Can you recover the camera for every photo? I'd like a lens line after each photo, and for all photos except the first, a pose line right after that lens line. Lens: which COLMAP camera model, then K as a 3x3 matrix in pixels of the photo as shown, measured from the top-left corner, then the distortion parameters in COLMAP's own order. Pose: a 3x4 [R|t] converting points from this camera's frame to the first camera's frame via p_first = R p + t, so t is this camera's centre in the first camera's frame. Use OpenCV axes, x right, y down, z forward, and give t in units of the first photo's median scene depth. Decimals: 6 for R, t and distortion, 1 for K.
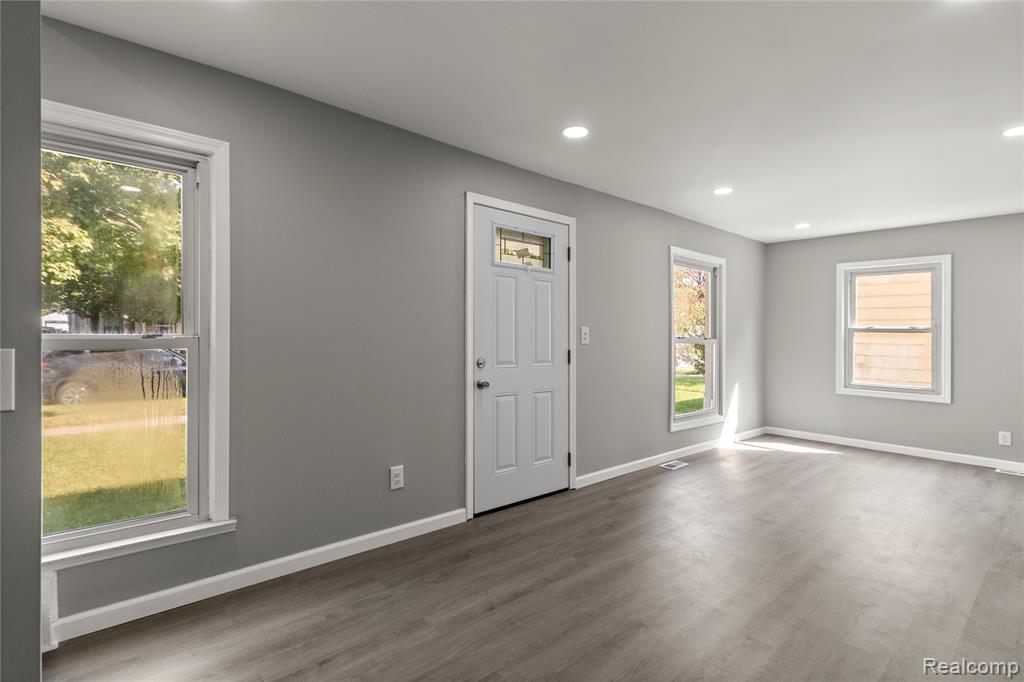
lens RADIAL K [[481.1, 0, 504.0], [0, 481.1, 341.2], [0, 0, 1]] dist [0.000515, -0.000793]
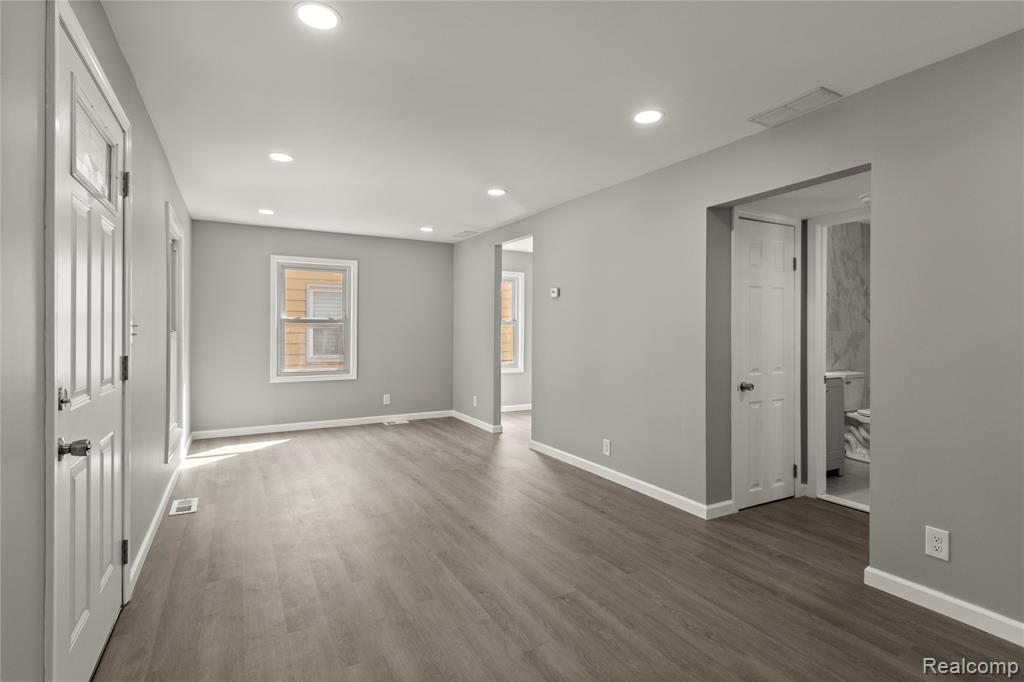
lens RADIAL K [[492.7, 0, 513.0], [0, 492.7, 330.3], [0, 0, 1]] dist [0.000265, 0.000141]
pose [[0.187001, -0.017299, 0.982207, -0.261675], [0.017395, 0.999746, 0.014296, -0.009634], [-0.982206, 0.014412, 0.187255, 0.350718]]
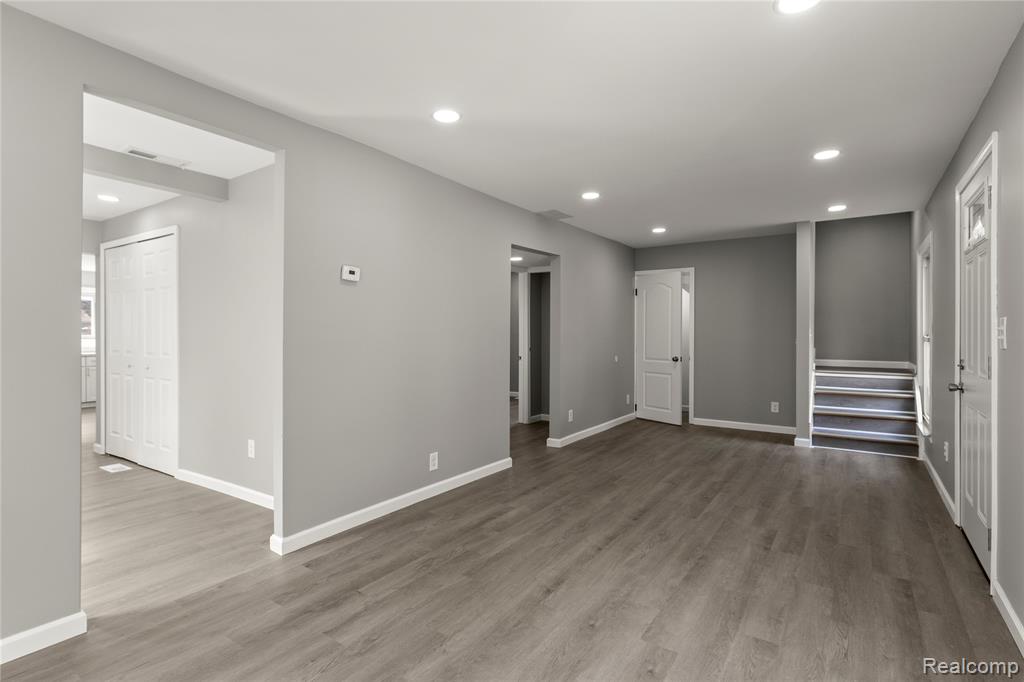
lens RADIAL K [[492.7, 0, 513.0], [0, 492.7, 330.3], [0, 0, 1]] dist [0.000265, 0.000141]
pose [[-0.965213, -0.019717, -0.260722, 0.684703], [-0.022325, 0.999726, 0.007046, -0.004398], [0.260512, 0.012621, -0.965388, 1.122158]]
